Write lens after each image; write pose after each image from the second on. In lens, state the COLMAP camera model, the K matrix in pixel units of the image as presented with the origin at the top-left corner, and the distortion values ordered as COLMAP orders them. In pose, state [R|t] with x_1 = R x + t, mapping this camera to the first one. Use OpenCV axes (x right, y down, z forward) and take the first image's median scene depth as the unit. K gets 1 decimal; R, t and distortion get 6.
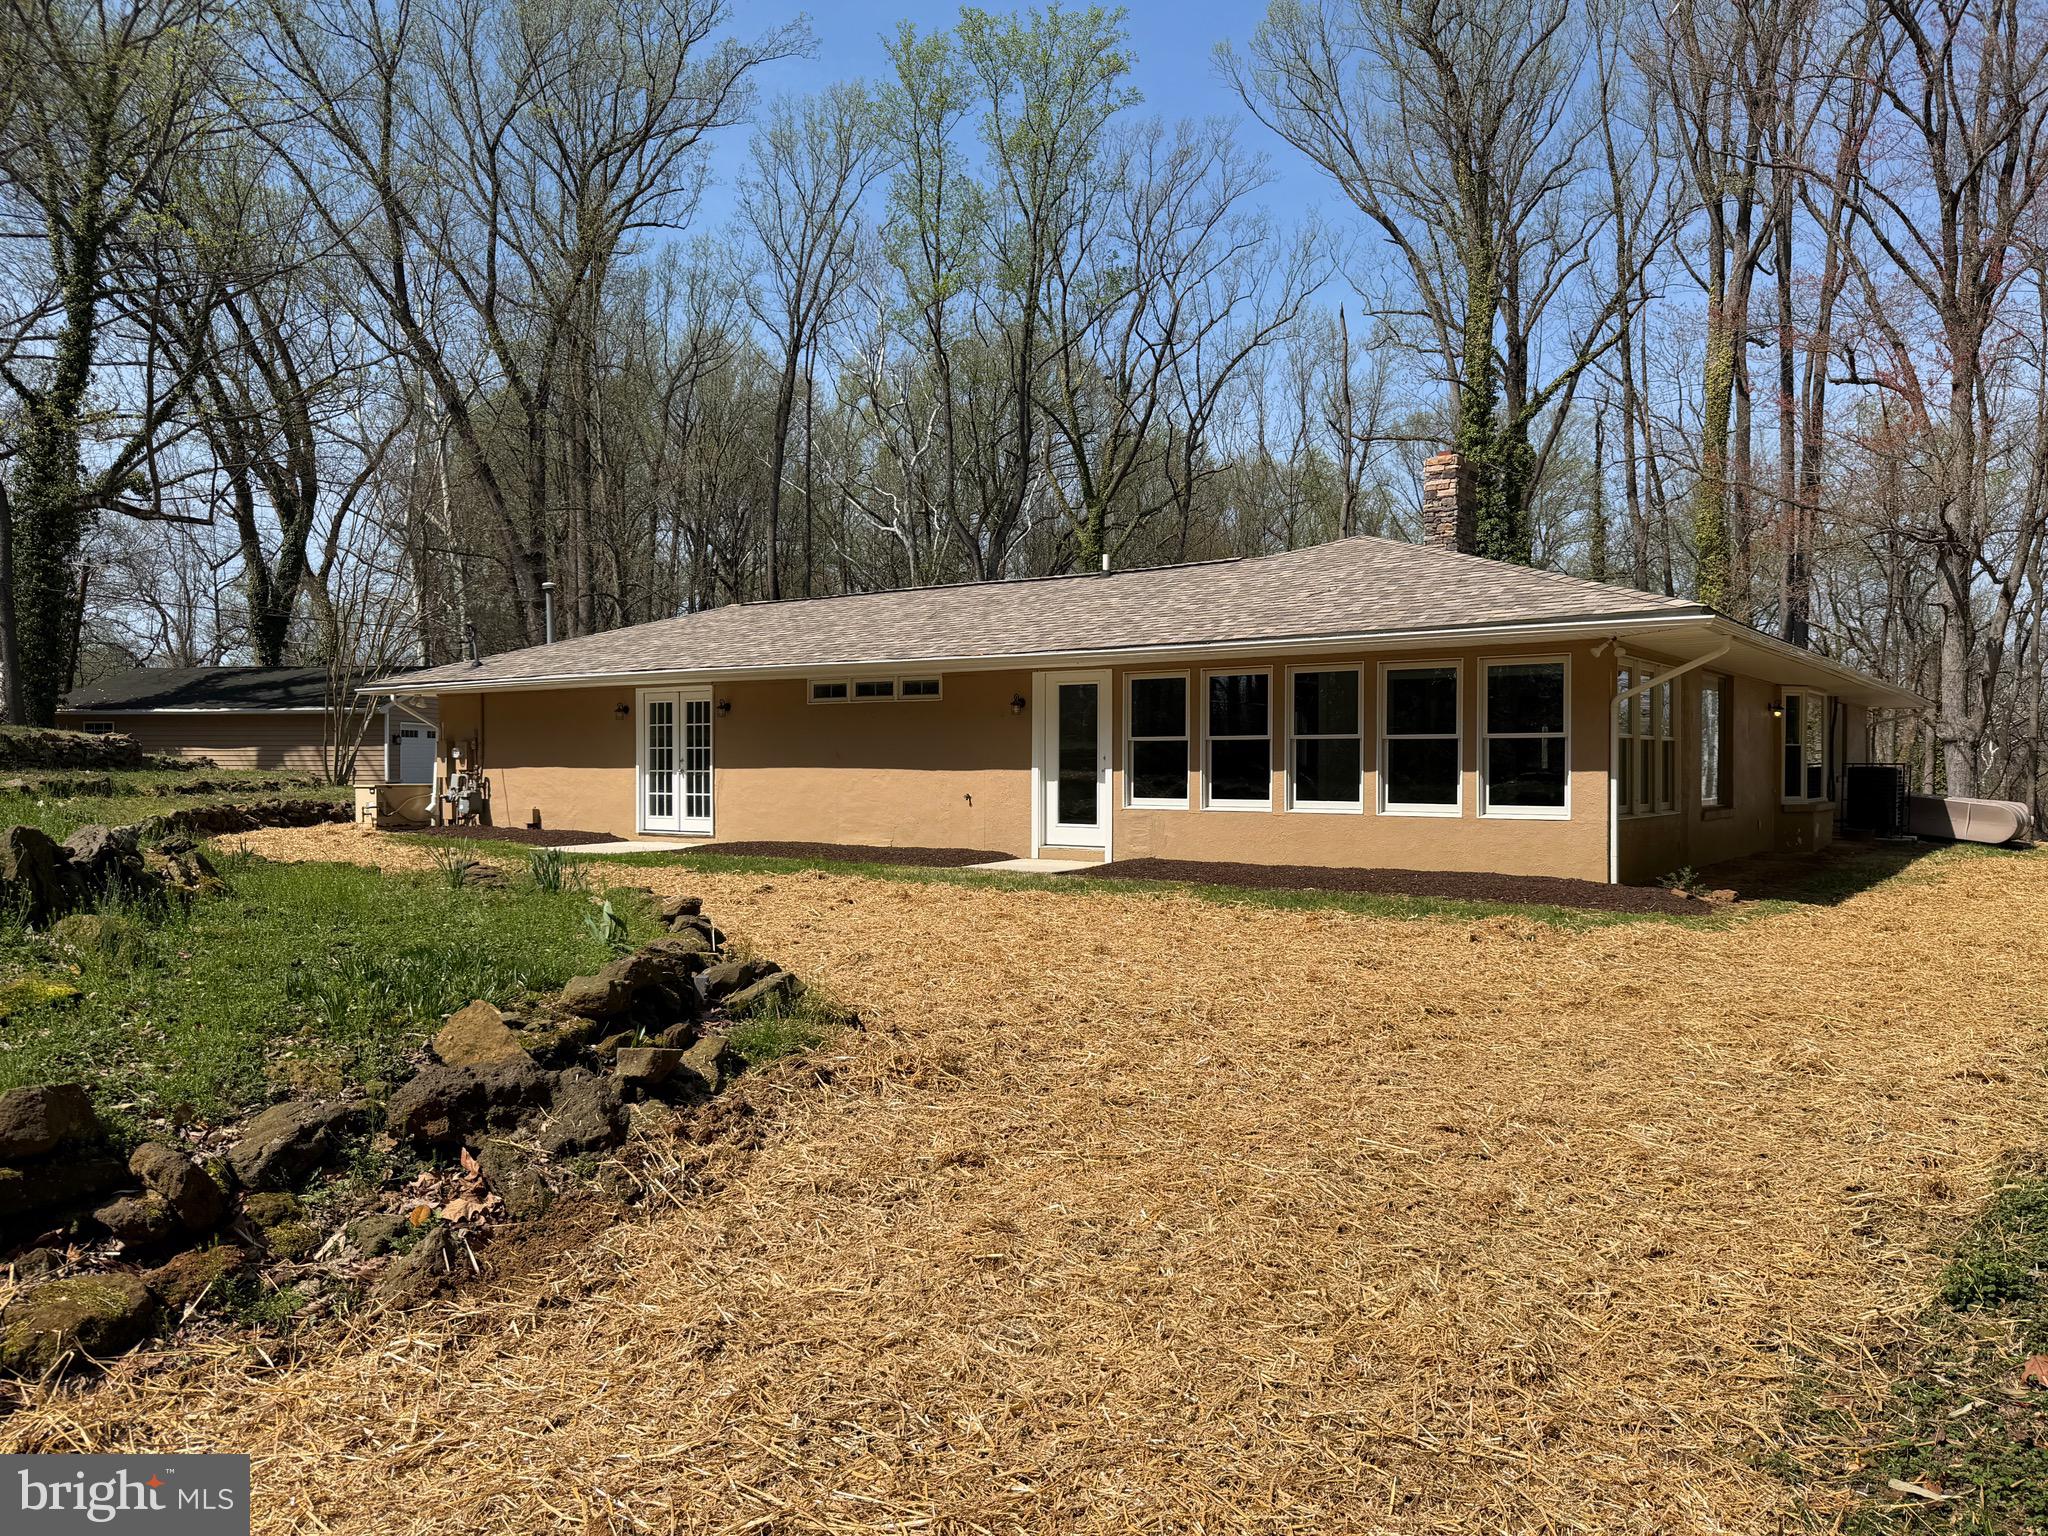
lens RADIAL K [[1481.4, 0, 1024.0], [0, 1481.4, 768.0], [0, 0, 1]] dist [0.060493, -0.069696]
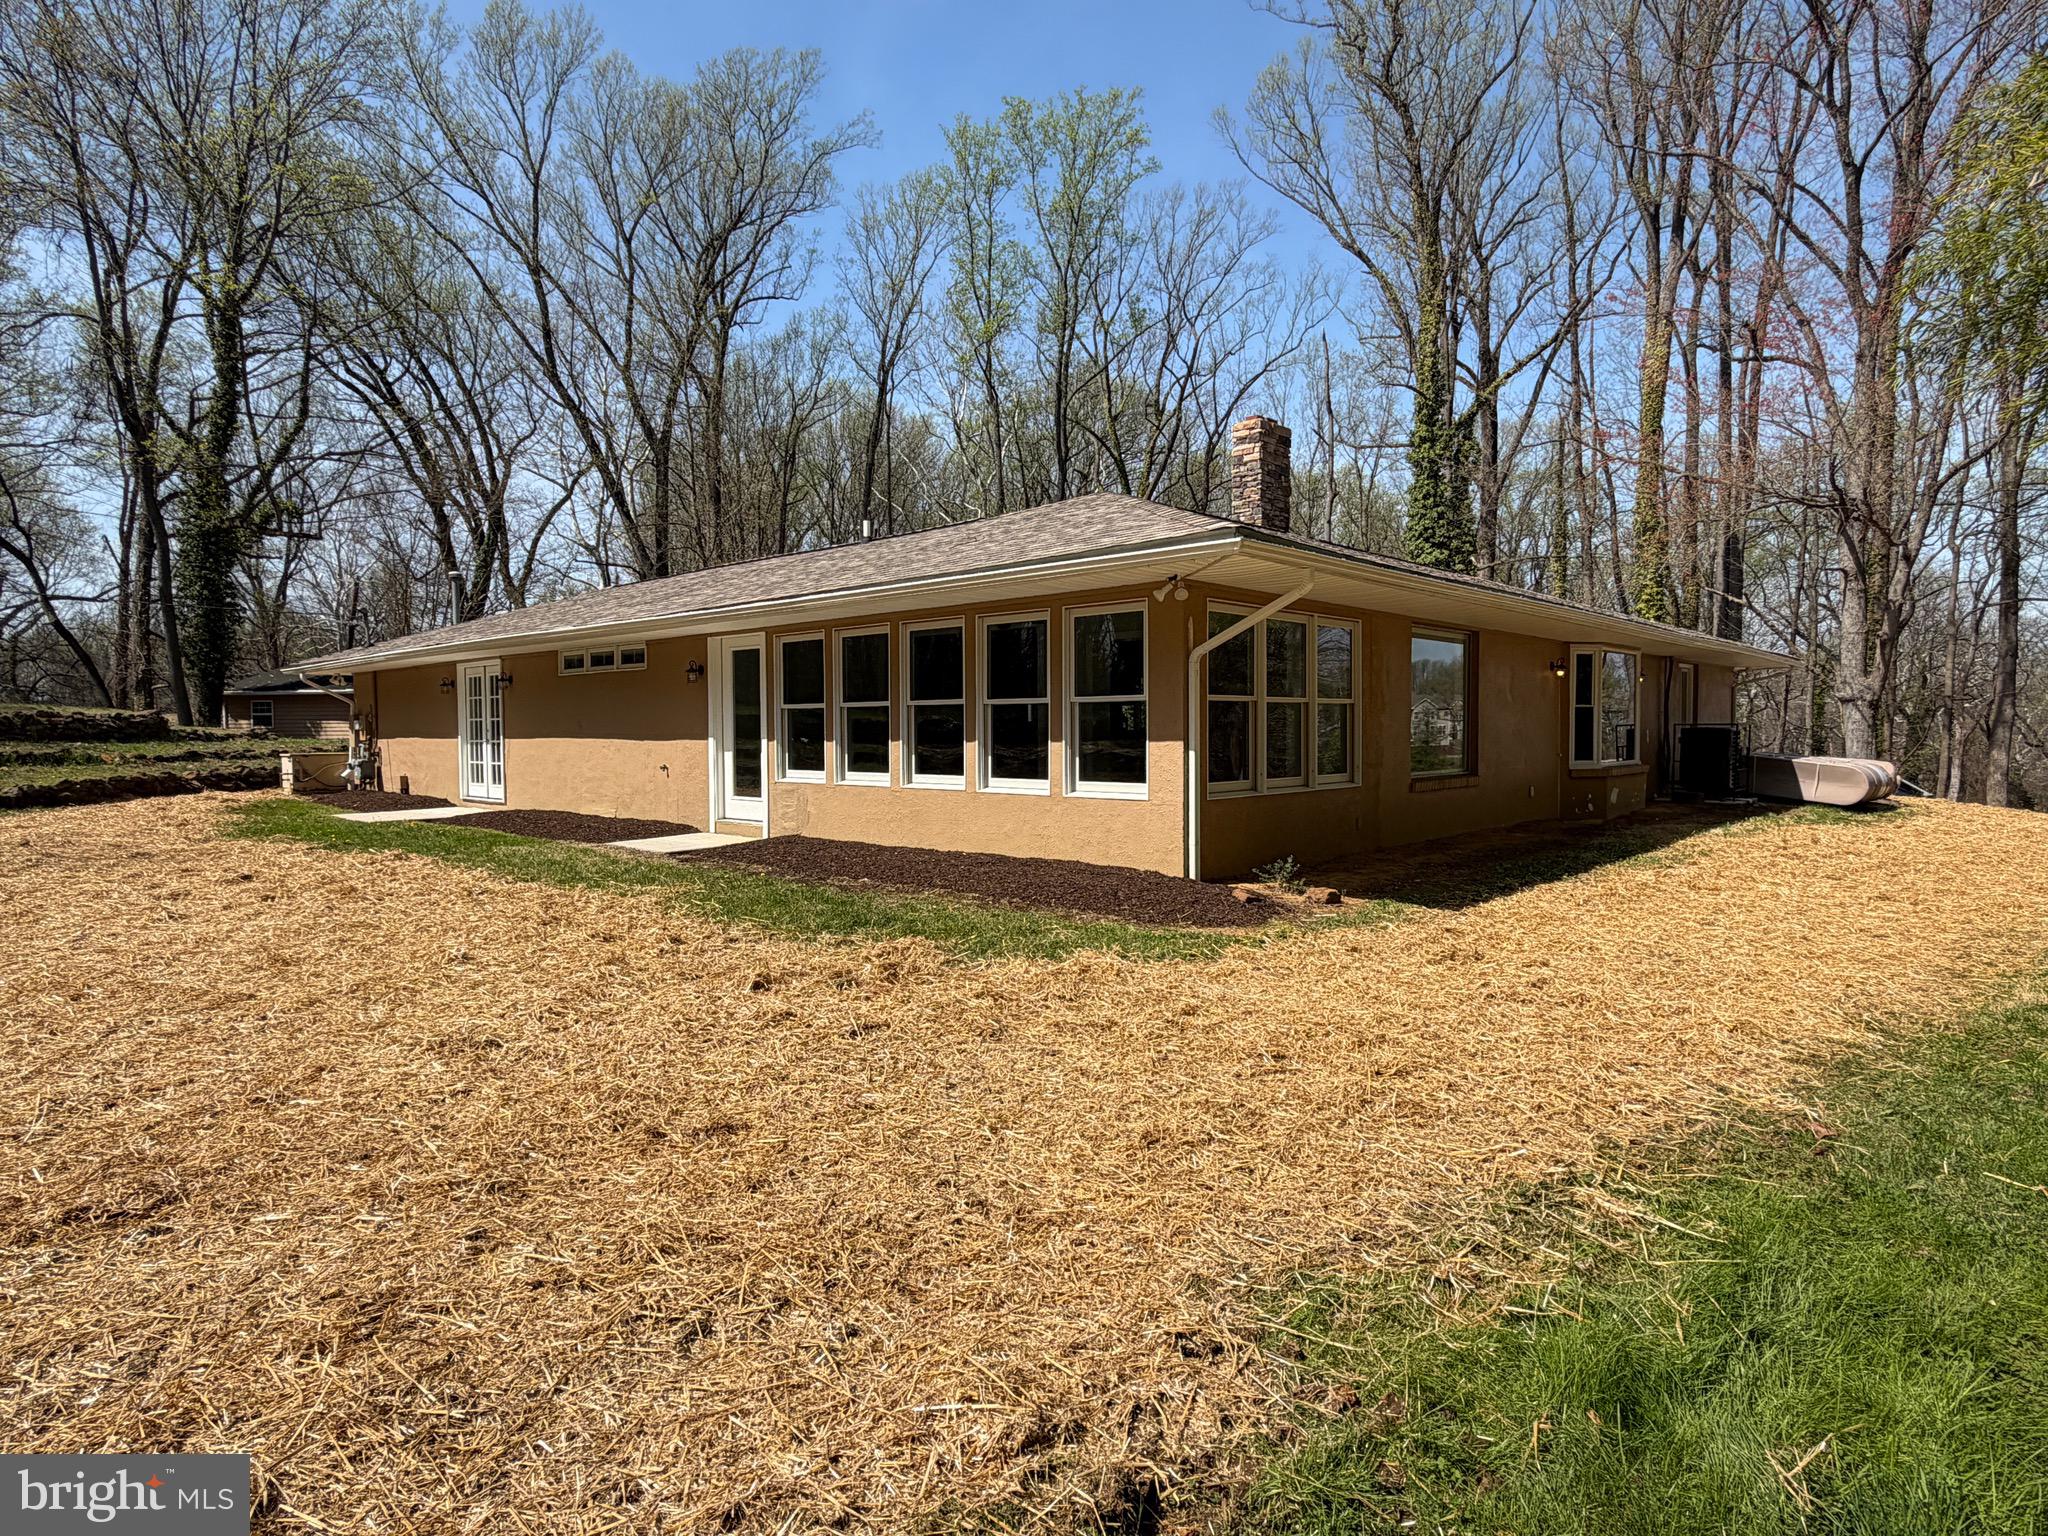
lens RADIAL K [[1130.7, 0, 1027.7], [0, 1130.7, 761.0], [0, 0, 1]] dist [0.012197, -0.000290]
pose [[0.992828, -0.004121, -0.119483, 0.244596], [0.007531, 0.999577, 0.028105, -0.003481], [0.119316, -0.028803, 0.992438, 0.241243]]
